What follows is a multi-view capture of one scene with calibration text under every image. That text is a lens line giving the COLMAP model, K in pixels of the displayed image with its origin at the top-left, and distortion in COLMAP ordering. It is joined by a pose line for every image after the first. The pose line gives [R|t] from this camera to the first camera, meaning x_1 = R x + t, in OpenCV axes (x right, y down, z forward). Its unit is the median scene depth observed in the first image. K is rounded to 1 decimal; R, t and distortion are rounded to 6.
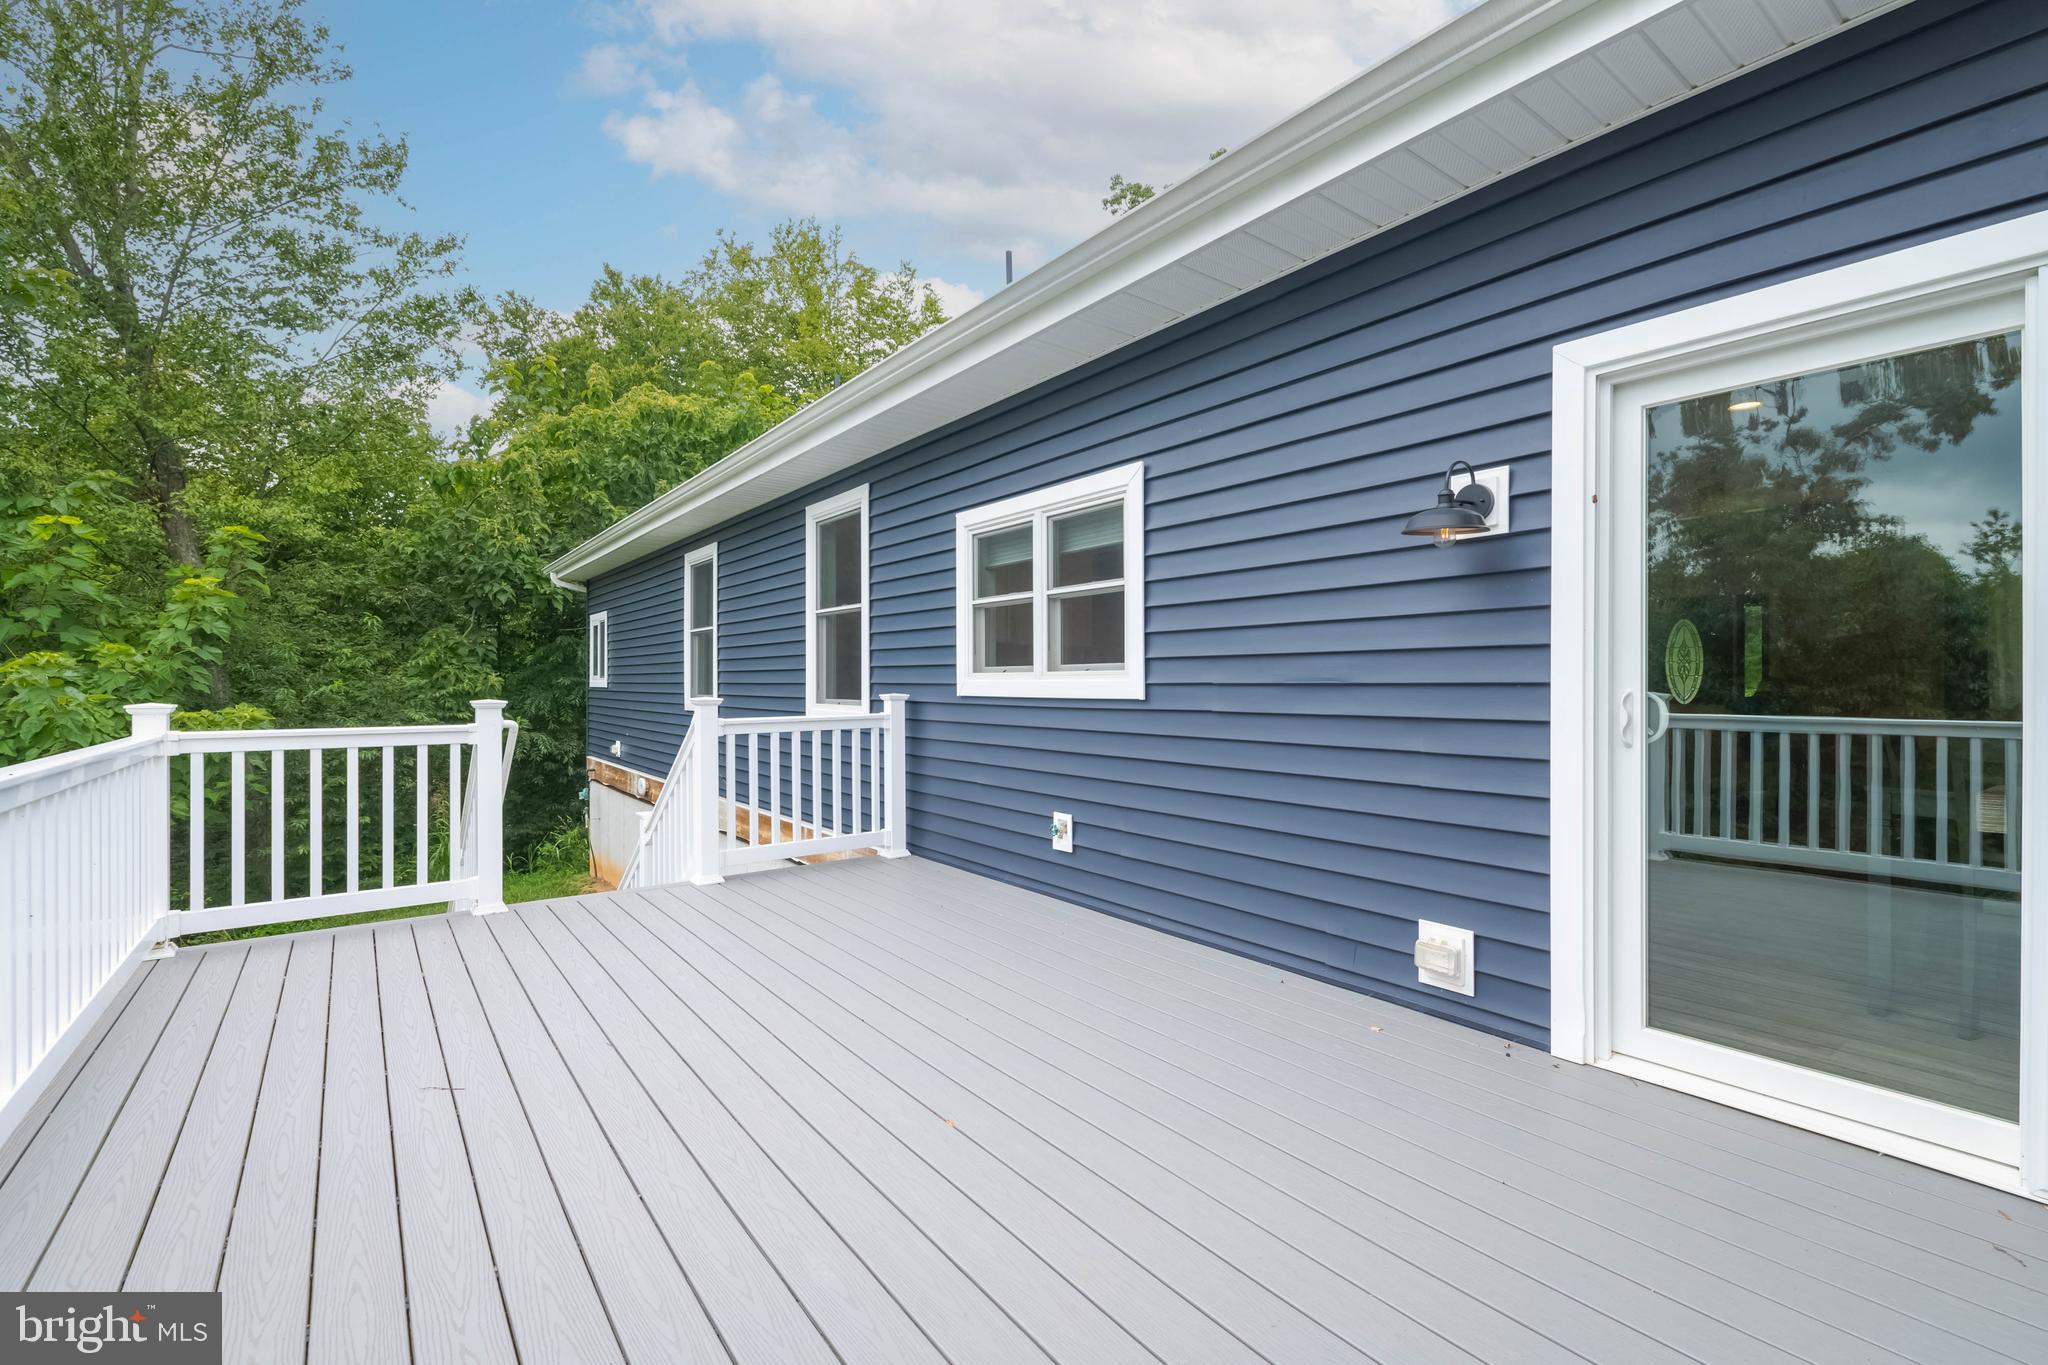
lens RADIAL K [[904.9, 0, 1024.0], [0, 904.9, 682.5], [0, 0, 1]] dist [0.003696, 0.000464]
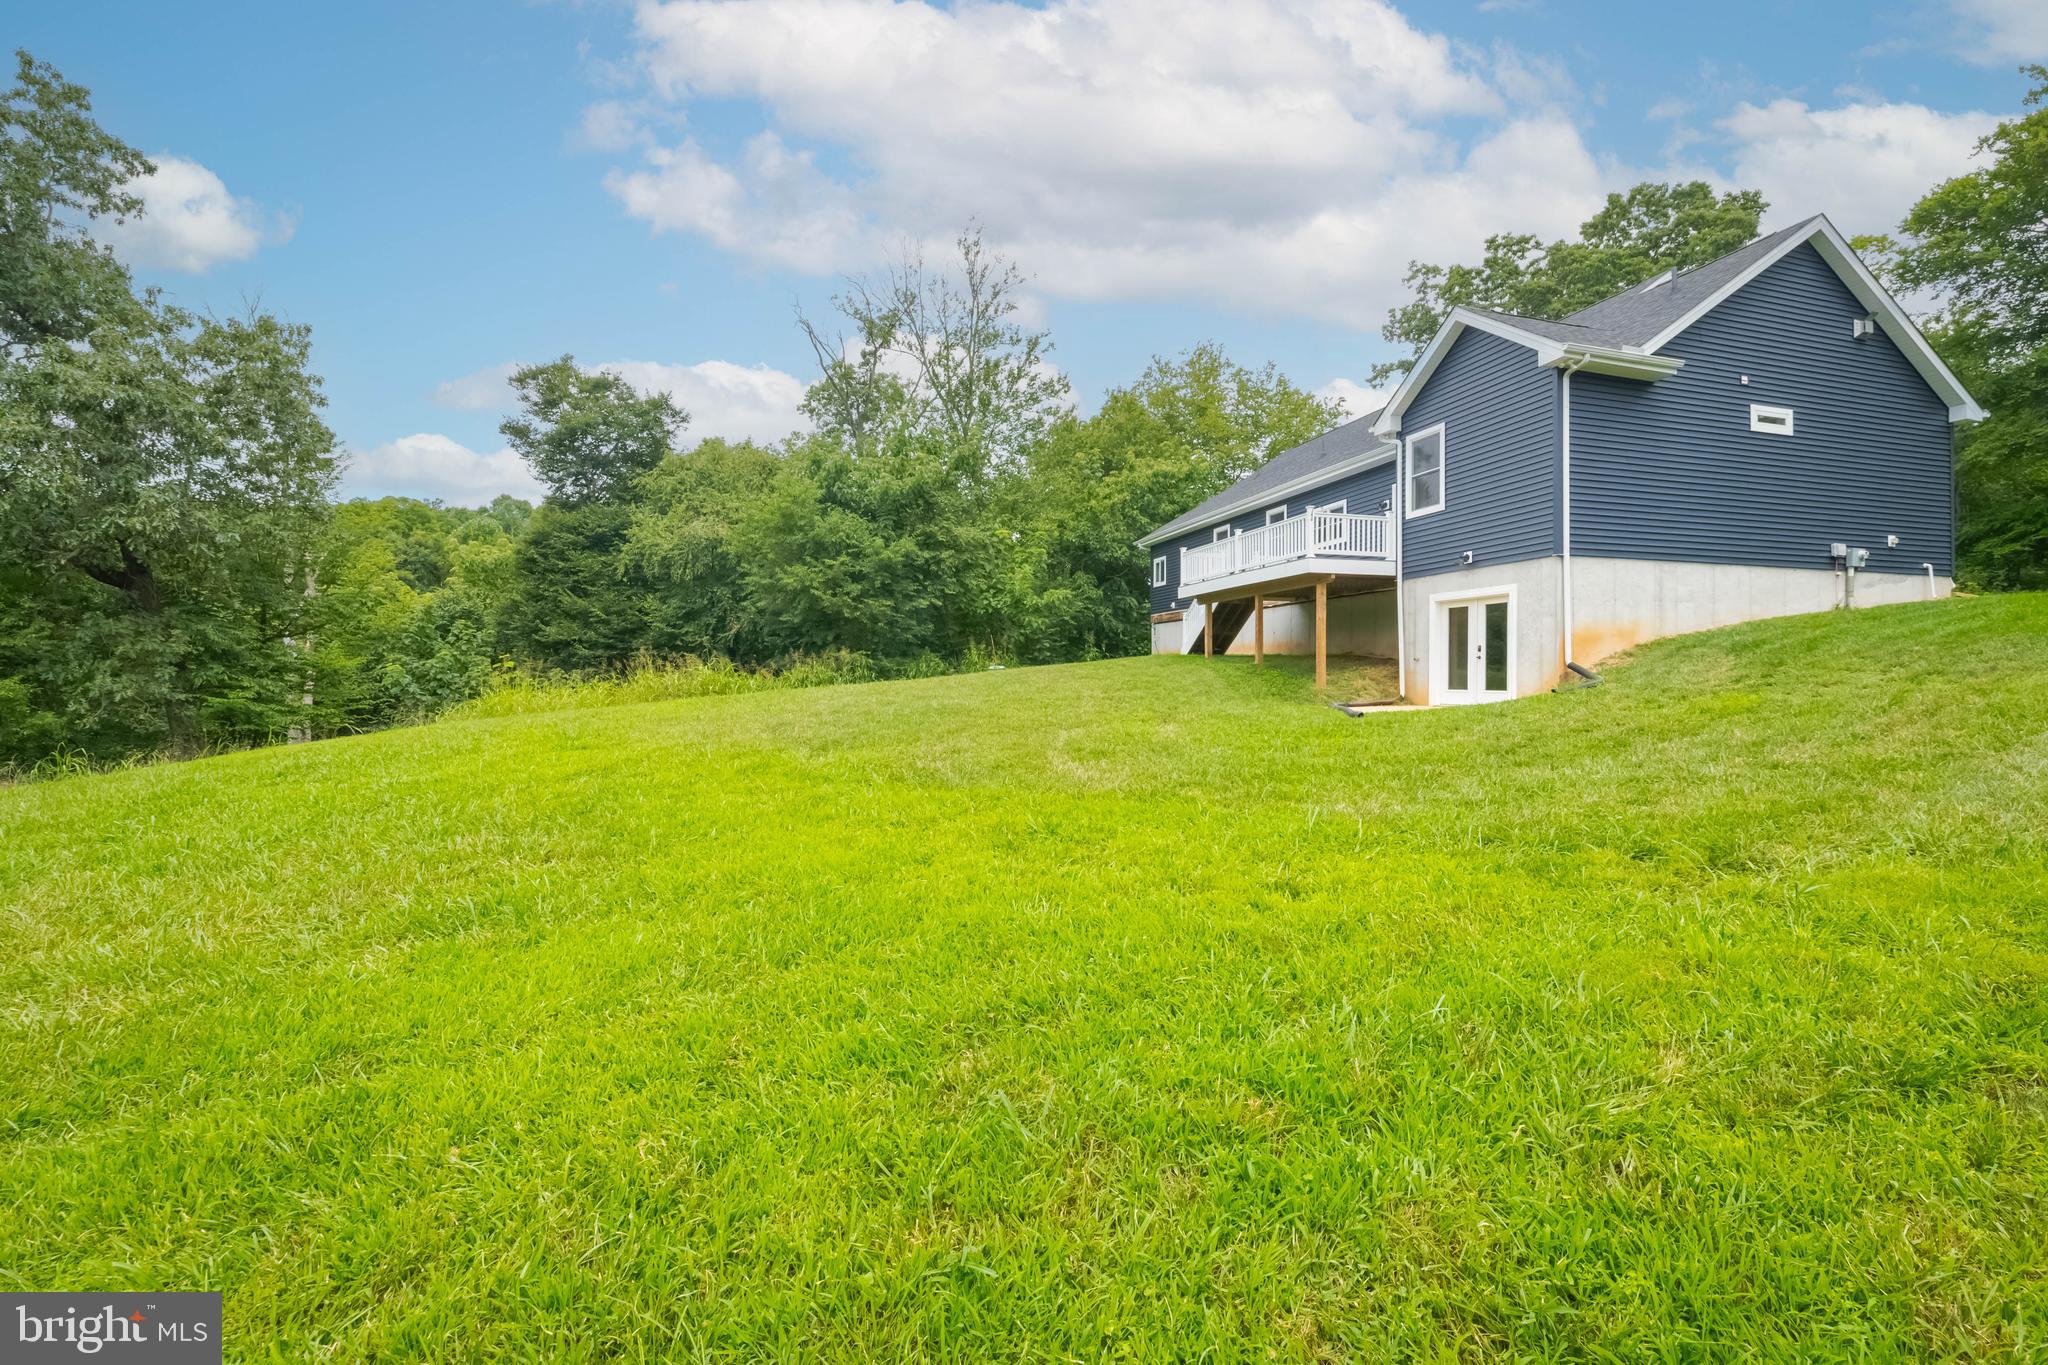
lens RADIAL K [[876.7, 0, 1034.1], [0, 876.7, 682.9], [0, 0, 1]] dist [0.000220, -0.009403]
pose [[0.940336, 0.002569, -0.340237, 0.047752], [-0.001569, 0.999994, 0.003215, 0.282699], [0.340243, -0.002489, 0.940334, -1.526974]]
